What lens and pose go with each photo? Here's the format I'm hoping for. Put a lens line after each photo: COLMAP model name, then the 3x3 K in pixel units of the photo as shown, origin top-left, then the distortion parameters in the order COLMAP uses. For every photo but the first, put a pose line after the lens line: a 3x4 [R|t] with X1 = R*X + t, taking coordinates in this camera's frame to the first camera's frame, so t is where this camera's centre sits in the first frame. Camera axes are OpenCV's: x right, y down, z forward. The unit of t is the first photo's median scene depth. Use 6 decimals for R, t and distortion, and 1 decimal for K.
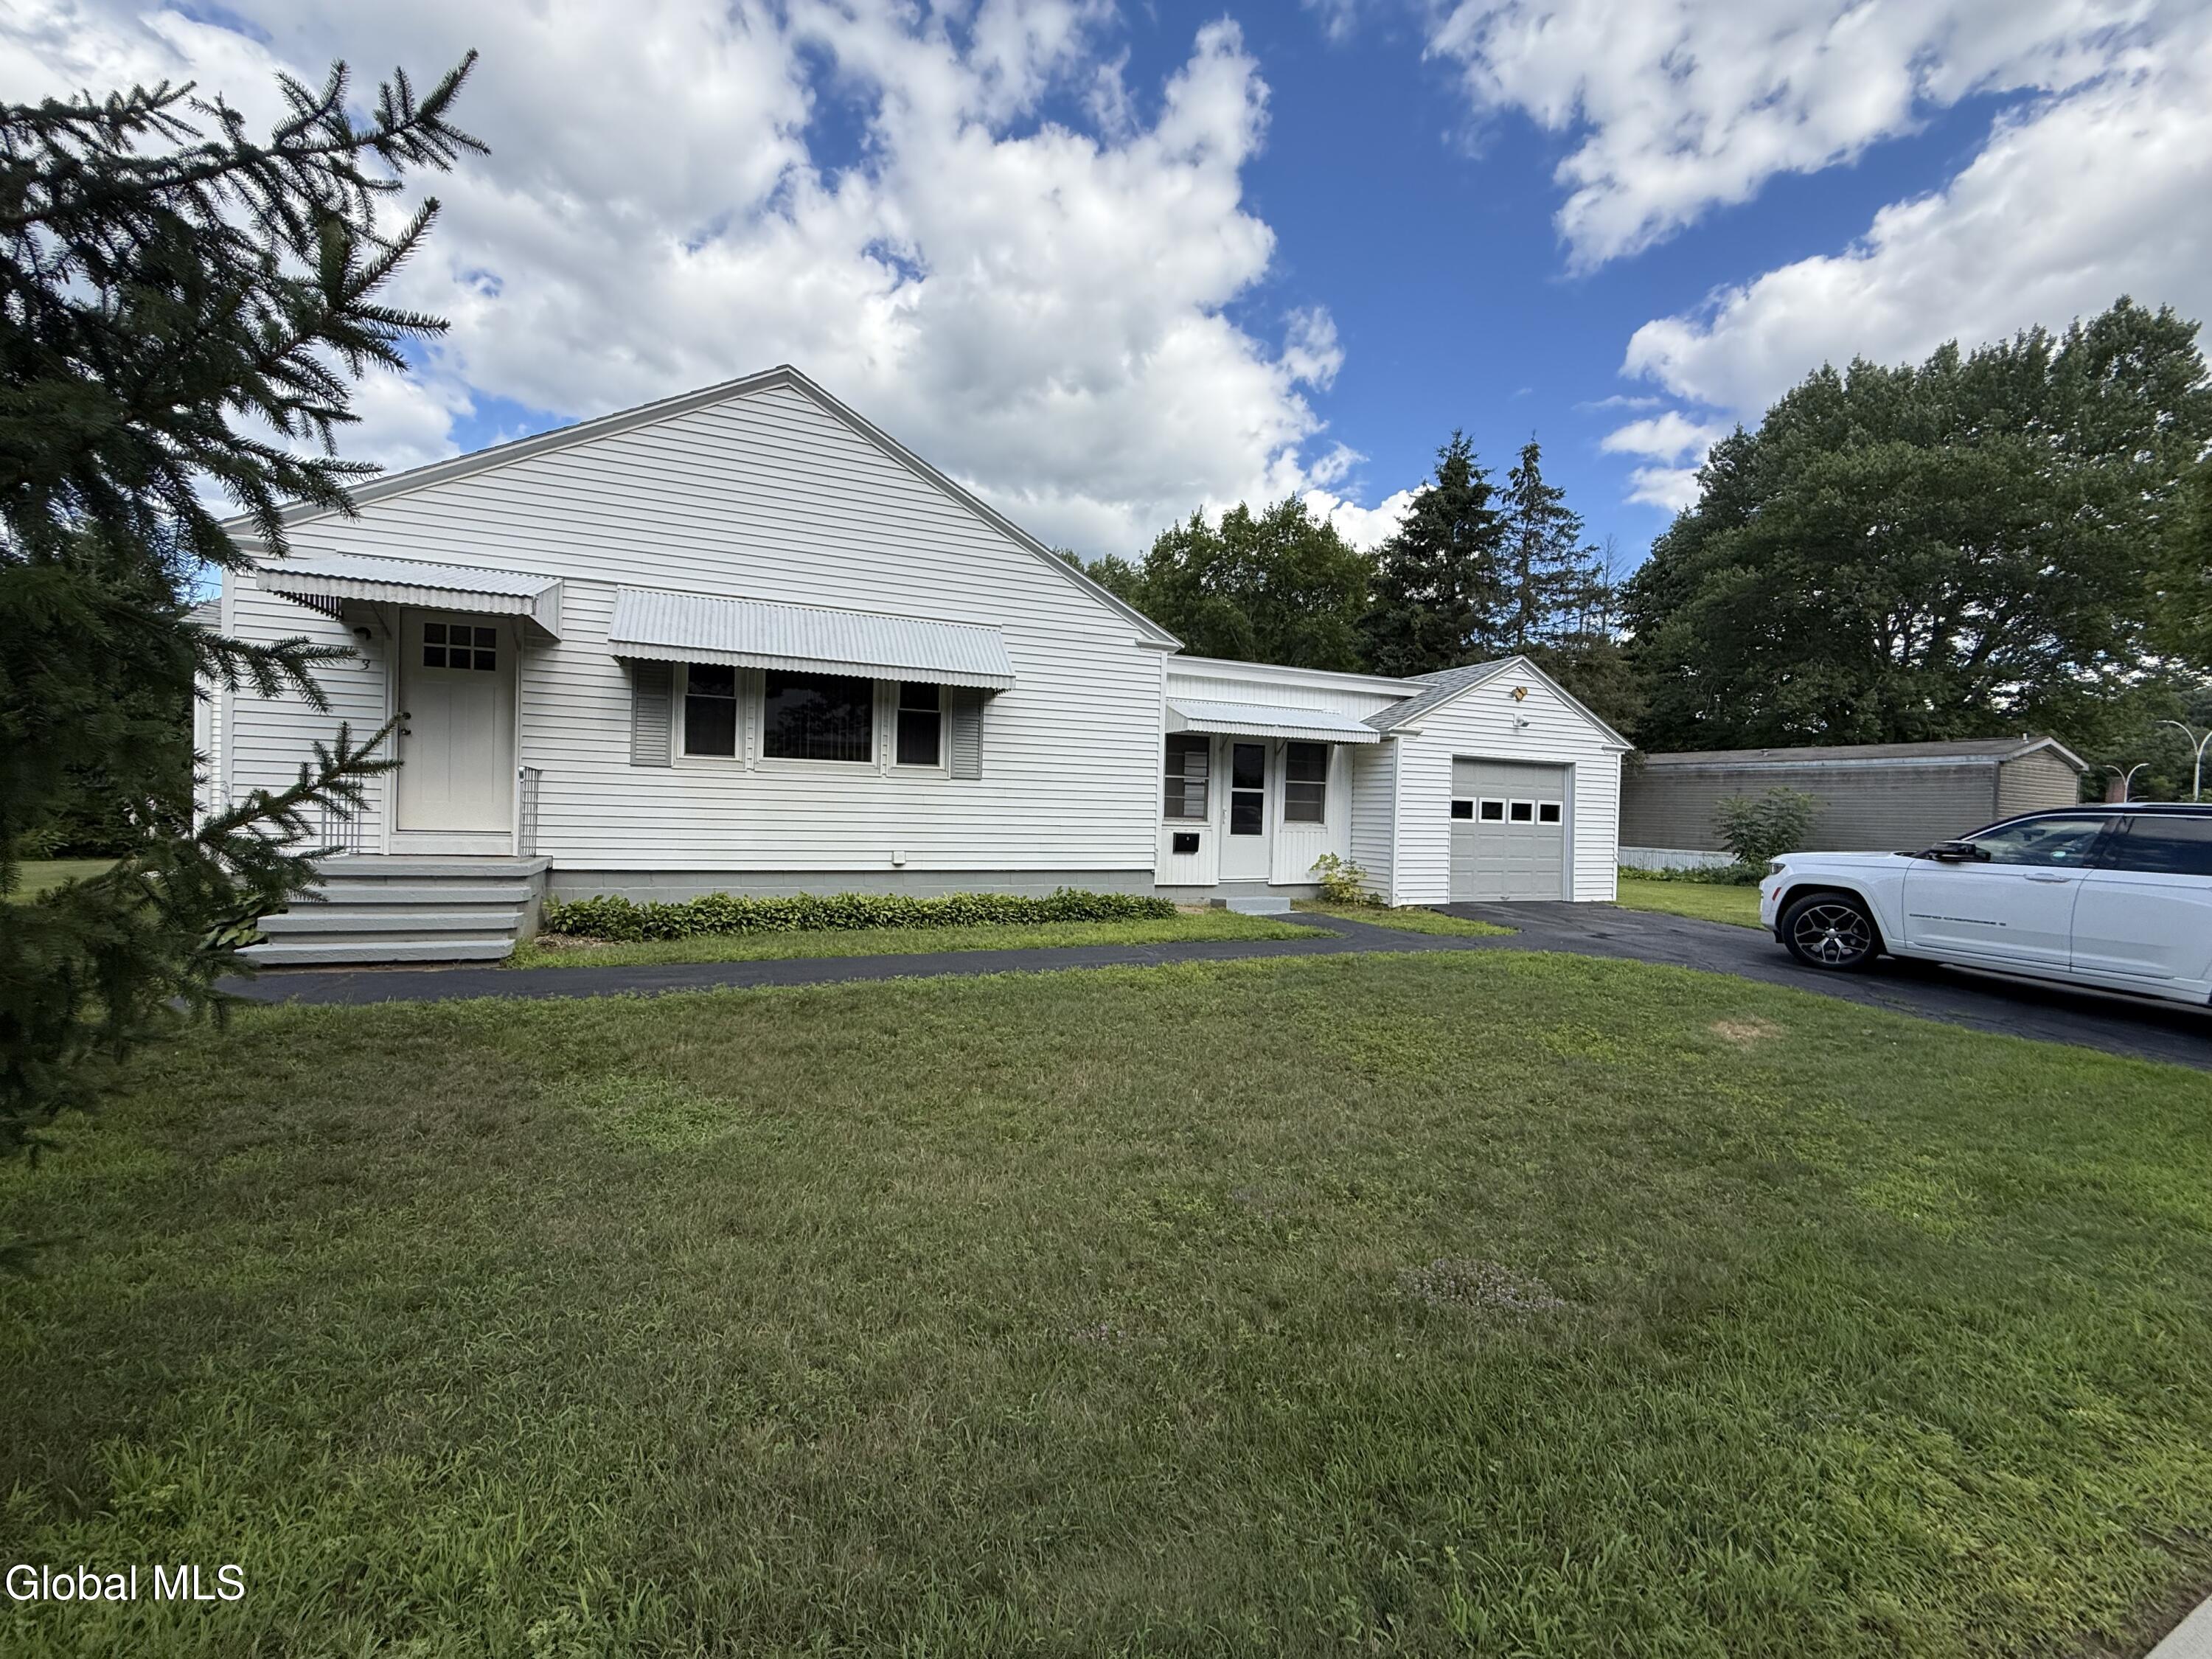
lens RADIAL K [[882.6, 0, 1093.6], [0, 882.6, 837.5], [0, 0, 1]] dist [0.001976, 0.000268]
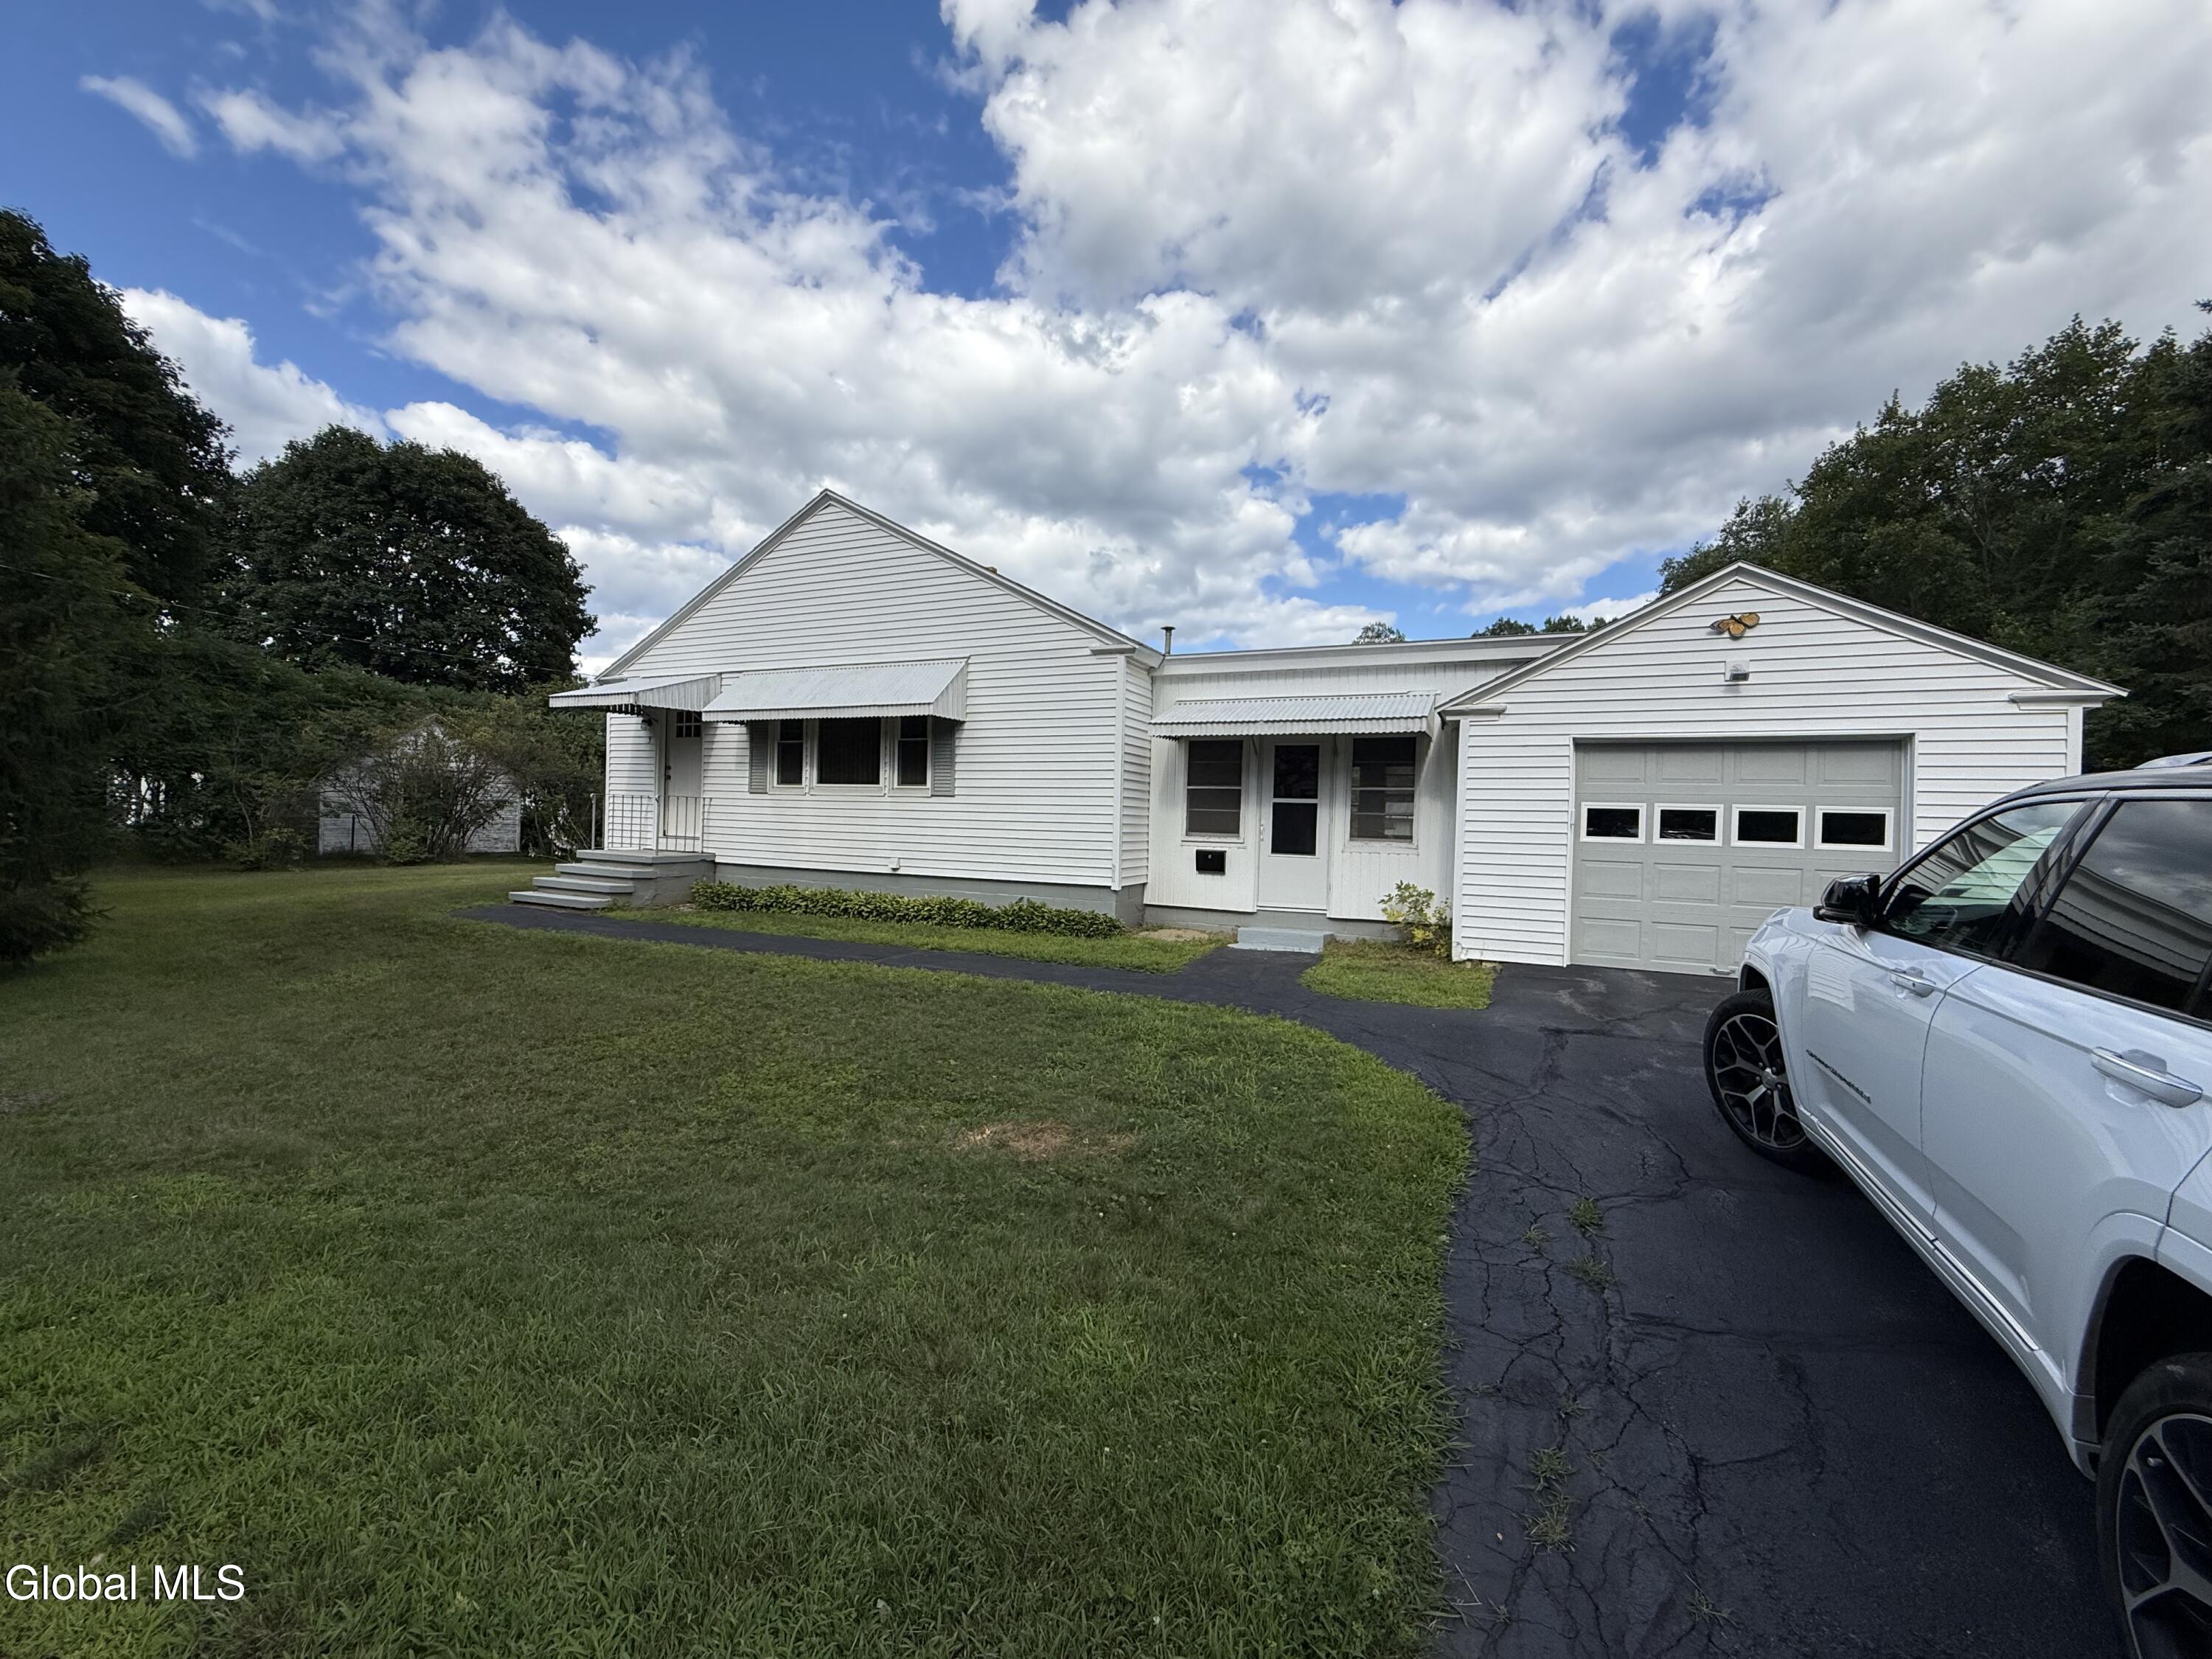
lens RADIAL K [[882.6, 0, 1112.7], [0, 882.6, 834.5], [0, 0, 1]] dist [0.001976, 0.000268]
pose [[0.676751, 0.001390, -0.736211, 0.668610], [-0.029996, 0.999220, -0.025687, 0.004247], [0.735600, 0.039467, 0.676265, 0.316474]]
